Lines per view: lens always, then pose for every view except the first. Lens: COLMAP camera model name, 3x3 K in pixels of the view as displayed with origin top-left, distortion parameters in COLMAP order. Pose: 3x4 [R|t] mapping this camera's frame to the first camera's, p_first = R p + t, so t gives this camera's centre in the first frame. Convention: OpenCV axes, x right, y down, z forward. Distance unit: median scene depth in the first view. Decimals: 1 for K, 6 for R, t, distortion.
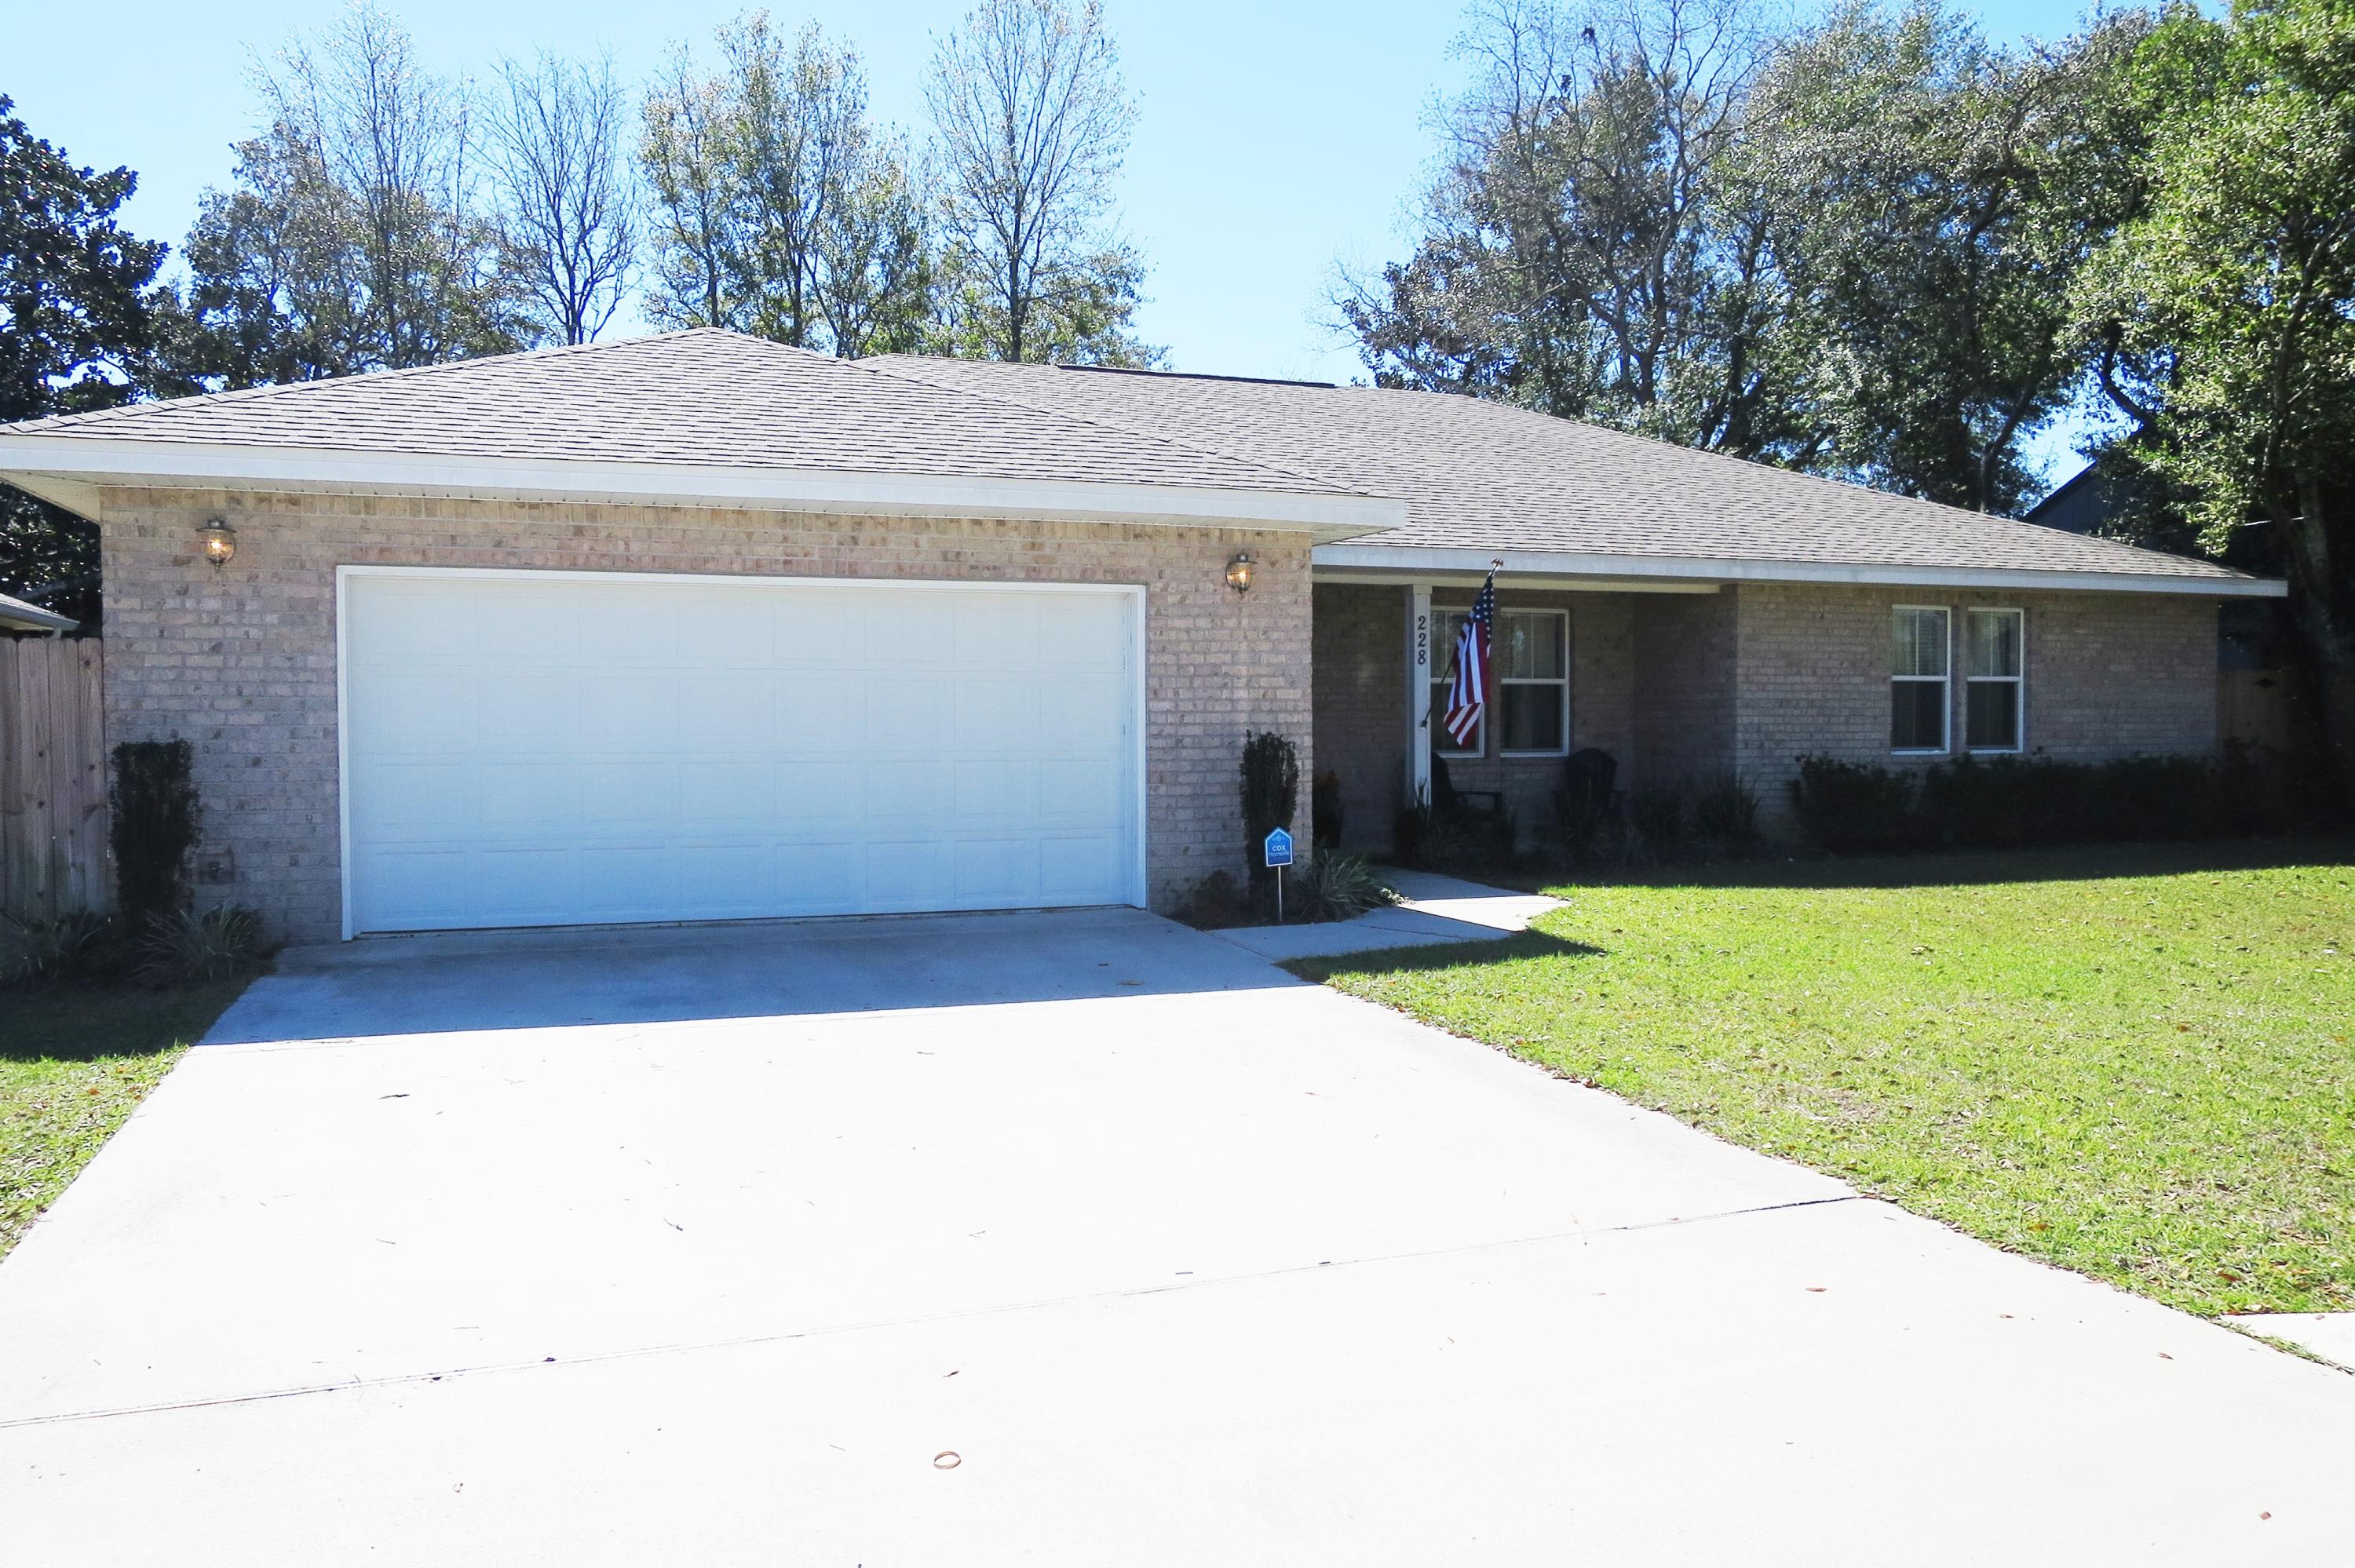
lens RADIAL K [[1694.1, 0, 1192.4], [0, 1694.1, 723.1], [0, 0, 1]] dist [-0.047828, 0.010466]
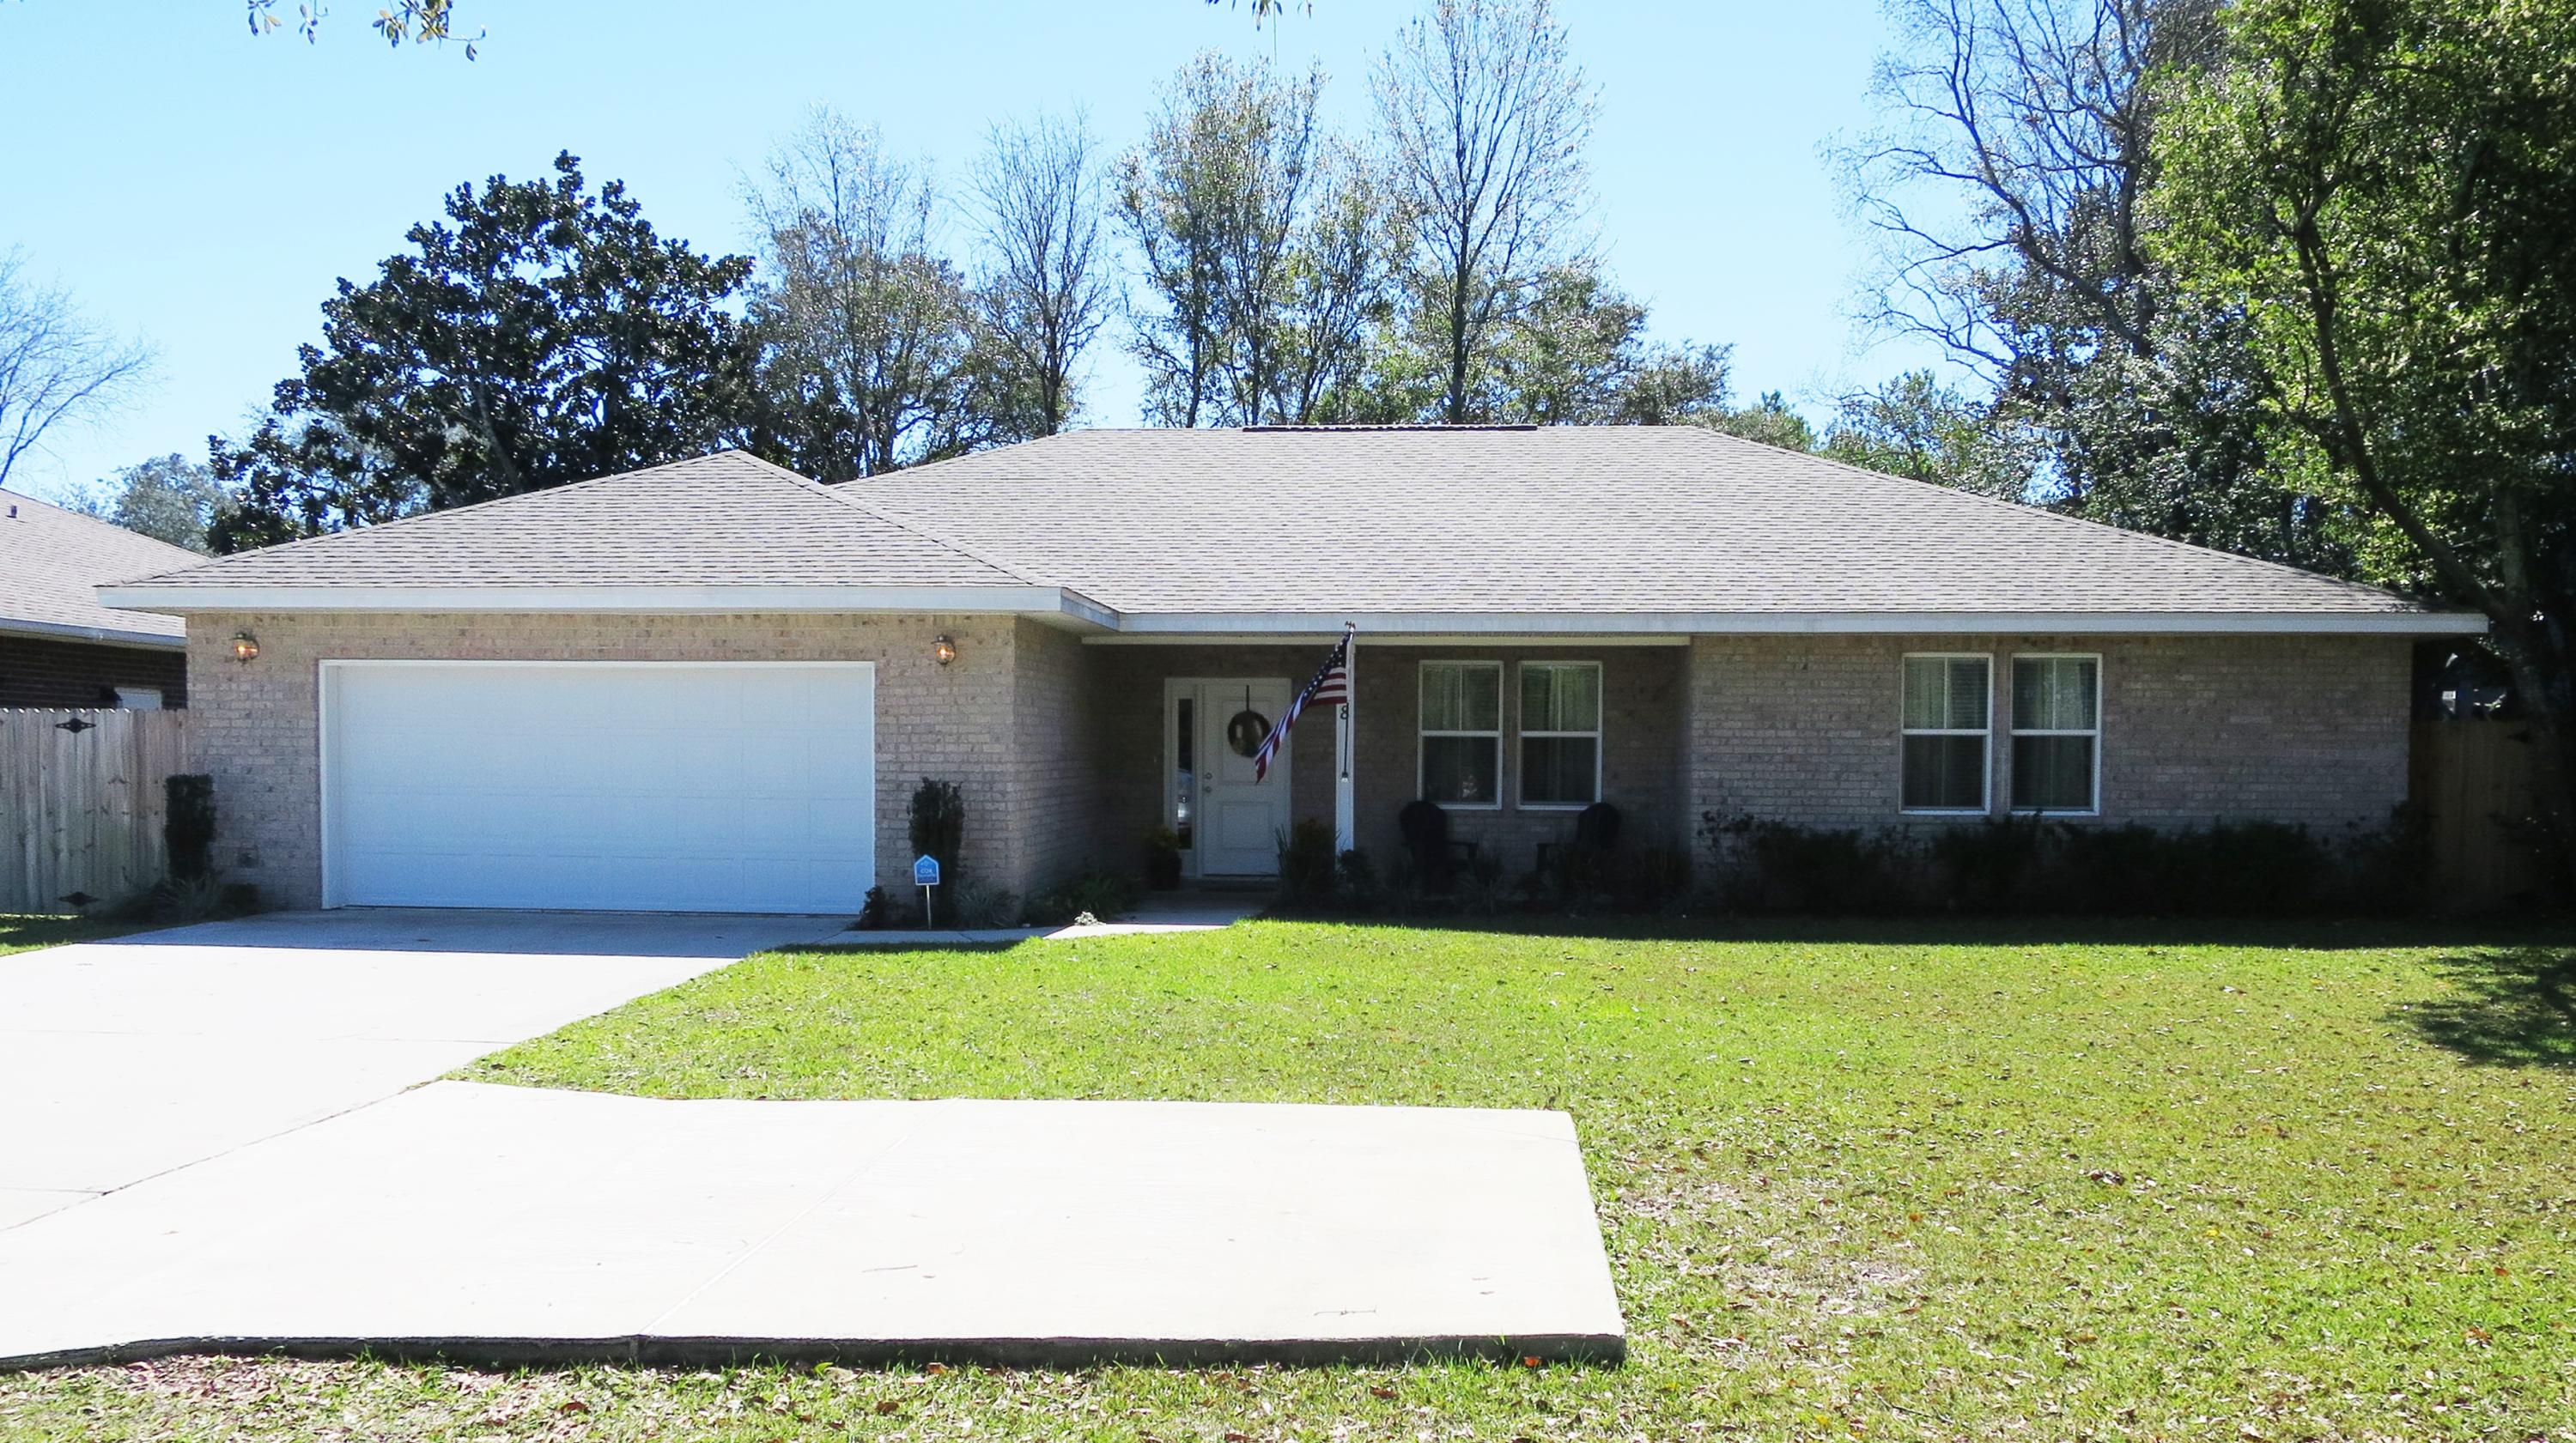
lens RADIAL K [[2059.8, 0, 1287.4], [0, 2059.8, 723.3], [0, 0, 1]] dist [-0.042793, -0.006203]
pose [[0.914632, 0.000711, -0.404287, 0.863848], [-0.010377, 0.999710, -0.021718, -0.005076], [0.404154, 0.024060, 0.914374, -0.274487]]
